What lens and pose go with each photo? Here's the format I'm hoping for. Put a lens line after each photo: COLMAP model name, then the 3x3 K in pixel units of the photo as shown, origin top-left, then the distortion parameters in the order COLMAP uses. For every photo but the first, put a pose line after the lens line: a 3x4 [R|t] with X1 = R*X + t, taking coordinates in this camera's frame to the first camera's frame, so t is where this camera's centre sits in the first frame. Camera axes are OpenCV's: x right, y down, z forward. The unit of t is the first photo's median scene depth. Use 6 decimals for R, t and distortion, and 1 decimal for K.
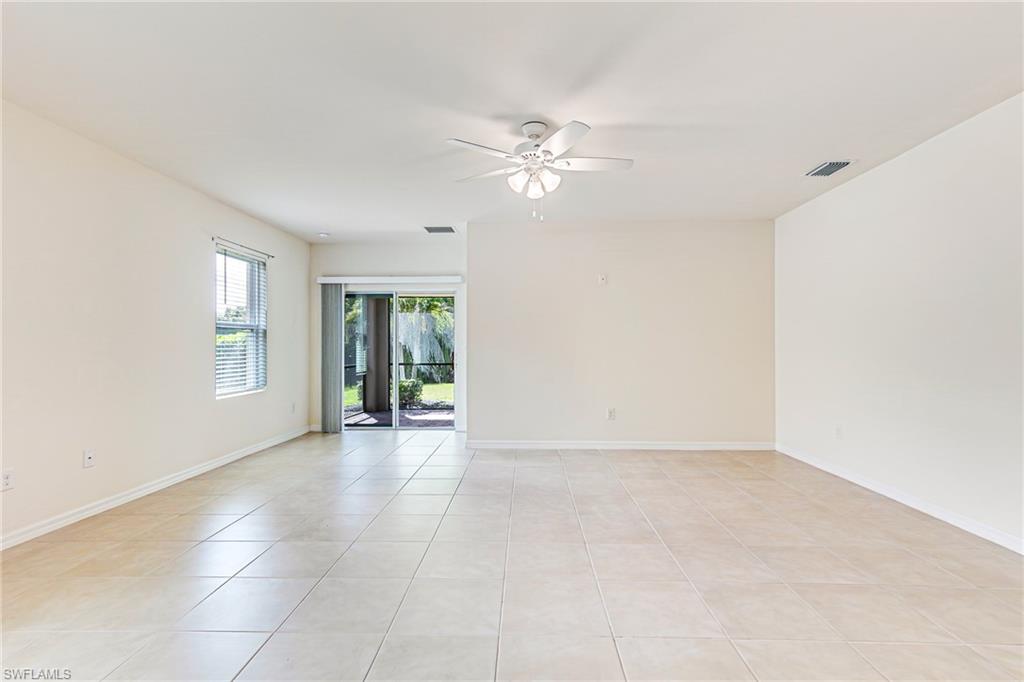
lens RADIAL K [[487.3, 0, 519.4], [0, 487.3, 342.8], [0, 0, 1]] dist [0.015756, -0.000318]
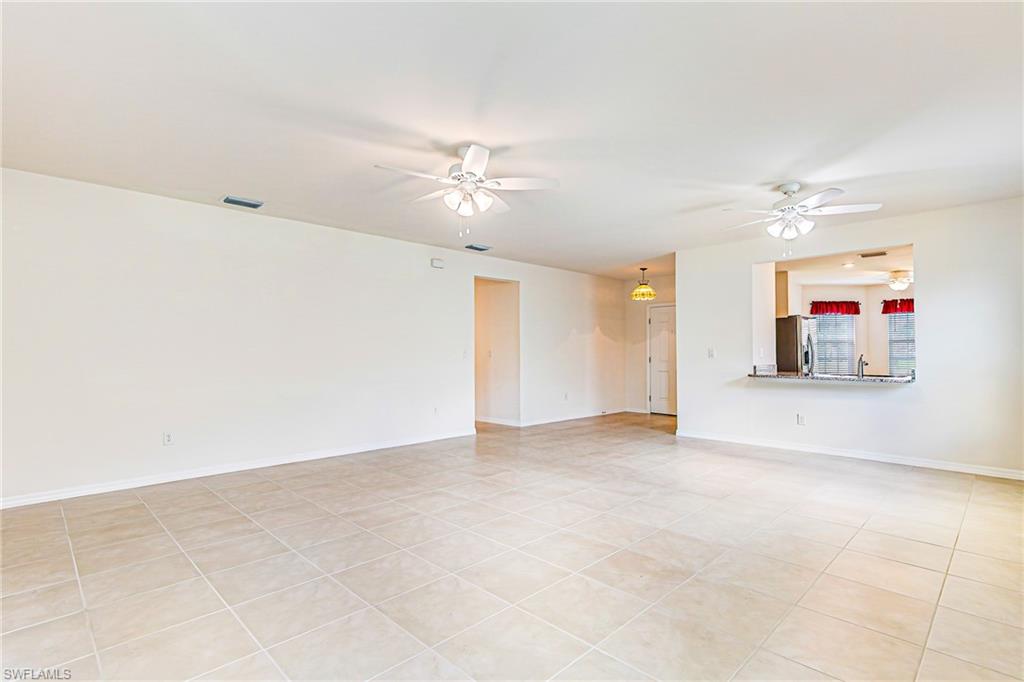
lens RADIAL K [[487.3, 0, 519.4], [0, 487.3, 342.8], [0, 0, 1]] dist [0.015756, -0.000318]
pose [[-0.722363, 0.019537, 0.691238, -0.392284], [-0.001360, 0.999559, -0.029673, 0.010258], [-0.691513, -0.022375, -0.722018, 0.841895]]
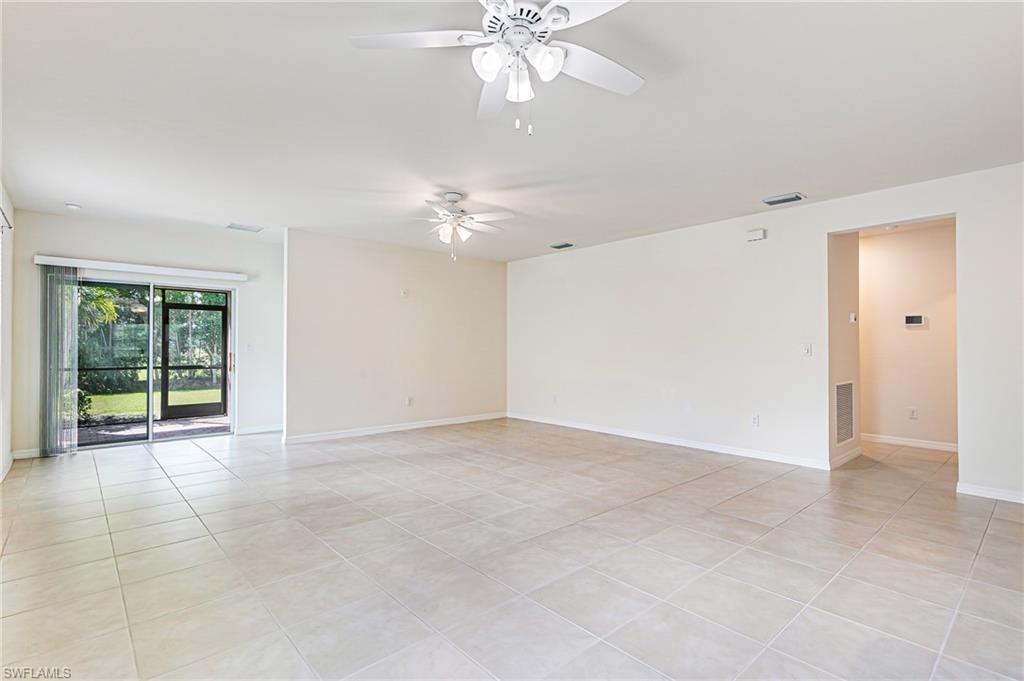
lens RADIAL K [[487.3, 0, 519.4], [0, 487.3, 342.3], [0, 0, 1]] dist [0.015756, -0.000318]
pose [[0.722897, 0.011261, 0.690864, -0.404445], [-0.007853, 0.999937, -0.008081, 0.001923], [-0.690912, 0.000416, 0.722939, -0.087224]]
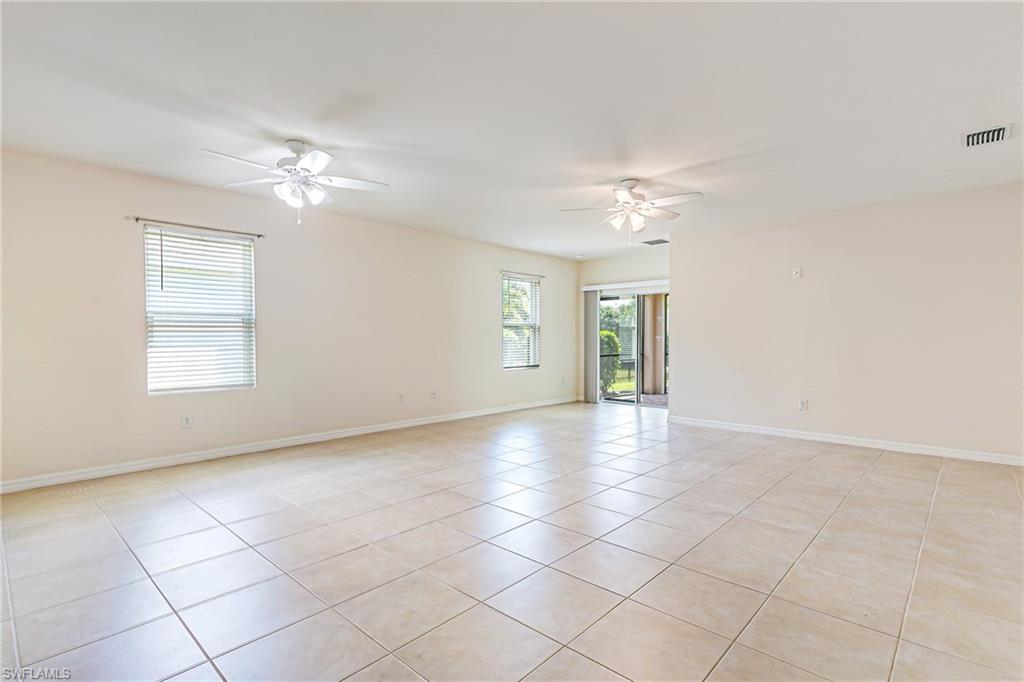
lens RADIAL K [[495.2, 0, 518.9], [0, 495.2, 340.5], [0, 0, 1]] dist [0.015649, -0.000409]
pose [[0.750810, 0.005484, -0.660496, 0.366552], [0.000930, 0.999956, 0.009360, 0.001477], [0.660518, -0.007642, 0.750771, -0.144582]]
